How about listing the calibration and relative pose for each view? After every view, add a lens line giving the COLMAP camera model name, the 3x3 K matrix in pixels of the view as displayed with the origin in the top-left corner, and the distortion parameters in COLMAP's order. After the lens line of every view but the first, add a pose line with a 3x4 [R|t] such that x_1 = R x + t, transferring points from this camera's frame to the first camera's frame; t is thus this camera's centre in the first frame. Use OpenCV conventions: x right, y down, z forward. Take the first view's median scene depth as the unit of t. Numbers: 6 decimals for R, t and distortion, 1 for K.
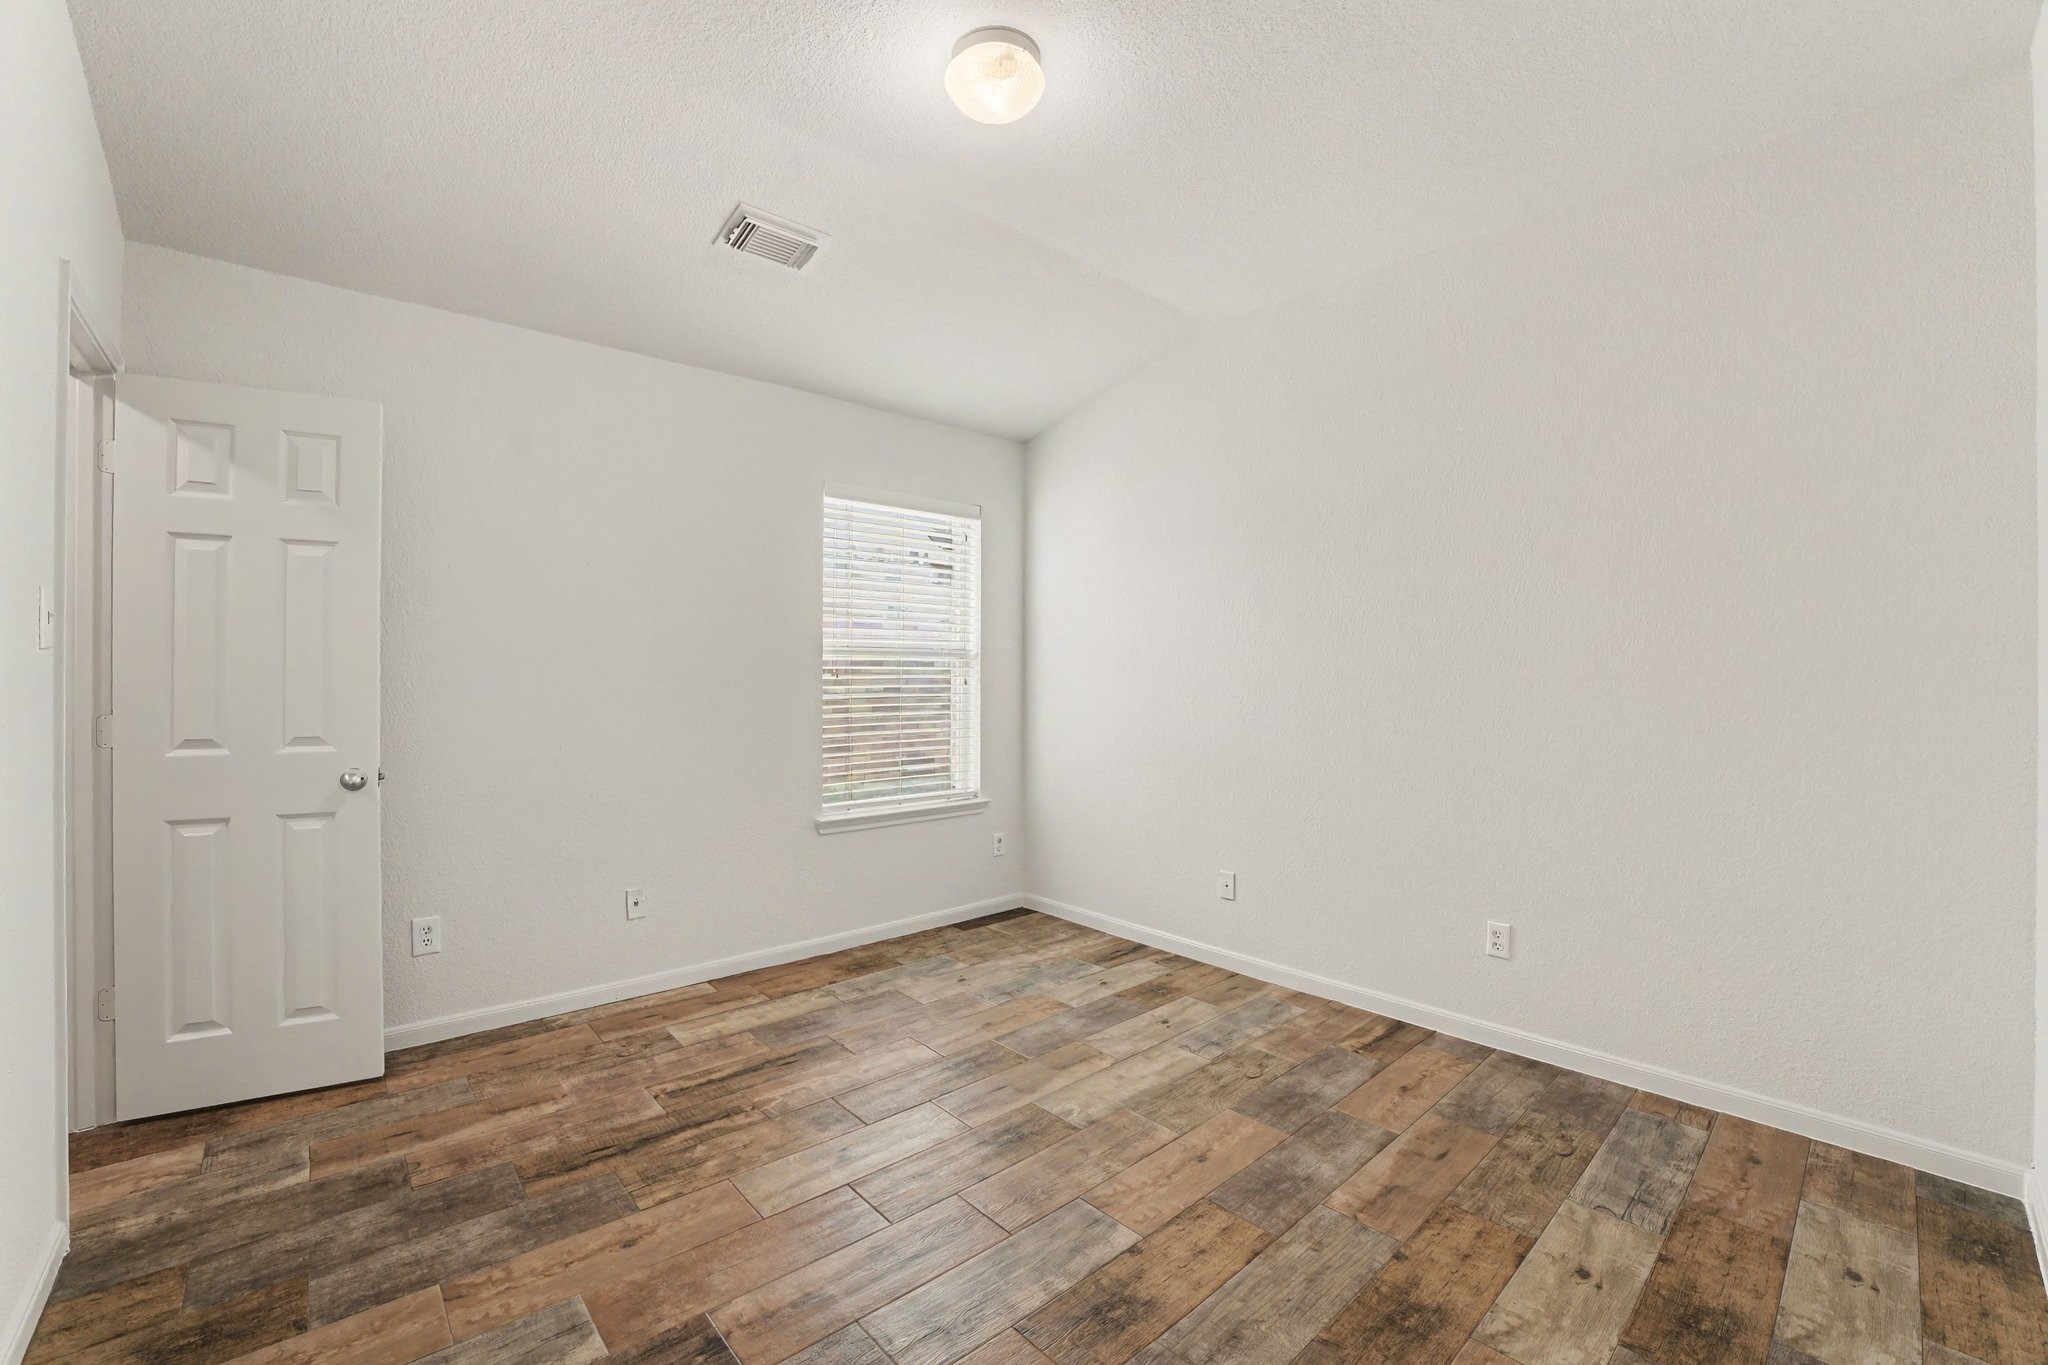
lens RADIAL K [[848.7, 0, 1017.9], [0, 848.7, 676.5], [0, 0, 1]] dist [-0.061845, 0.011537]
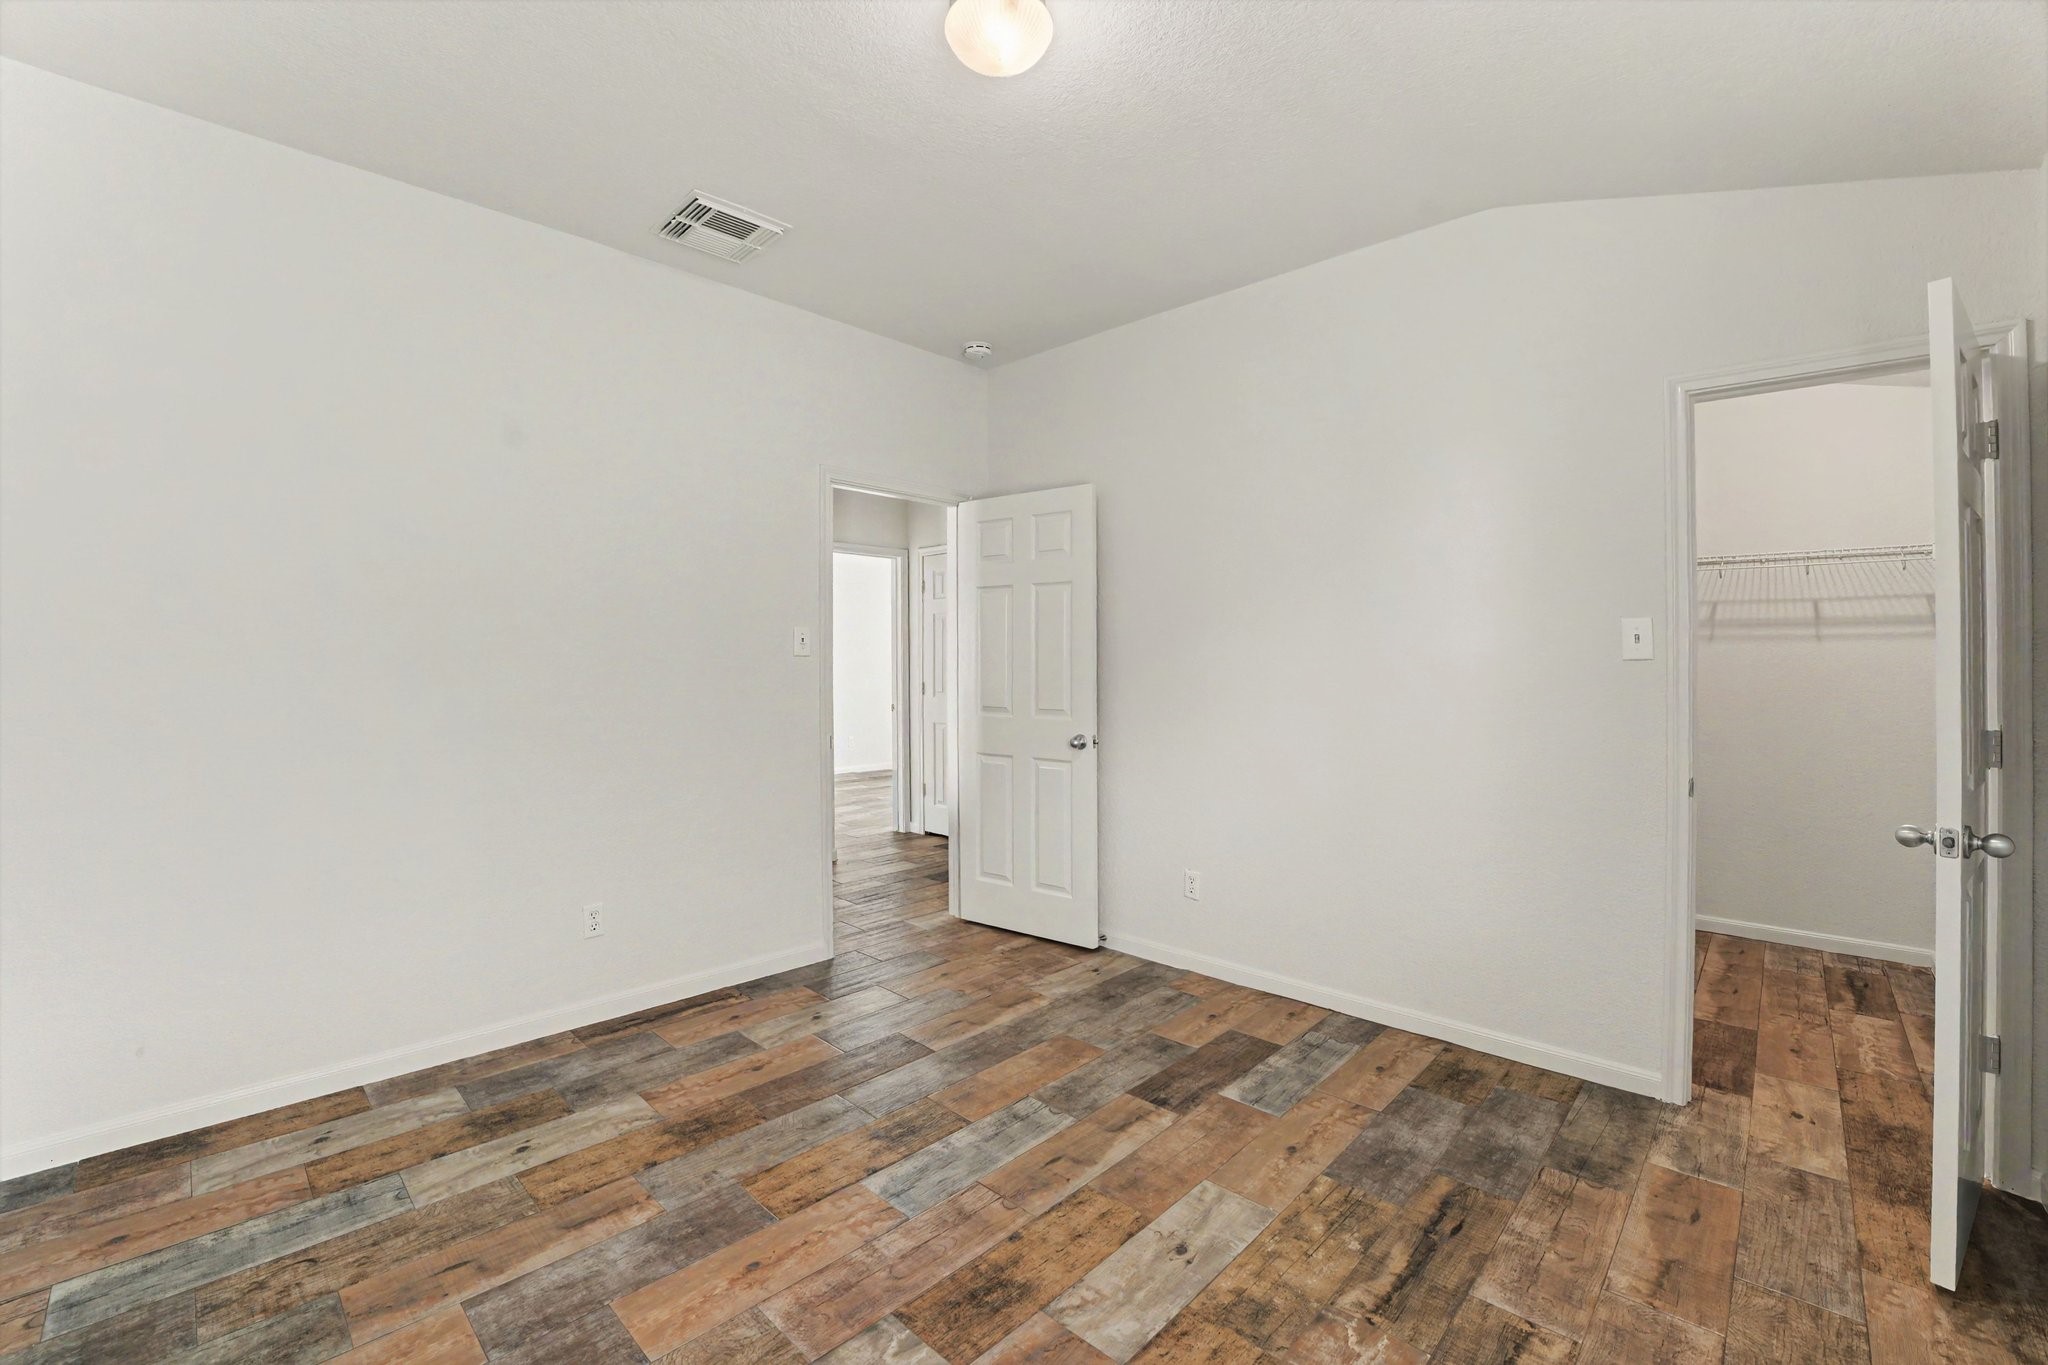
lens RADIAL K [[848.7, 0, 1017.9], [0, 848.7, 676.5], [0, 0, 1]] dist [-0.061845, 0.011537]
pose [[-0.996426, -0.006340, -0.084231, 0.033900], [-0.007027, 0.999944, 0.007863, -0.012922], [0.084176, 0.008427, -0.996415, 1.967320]]
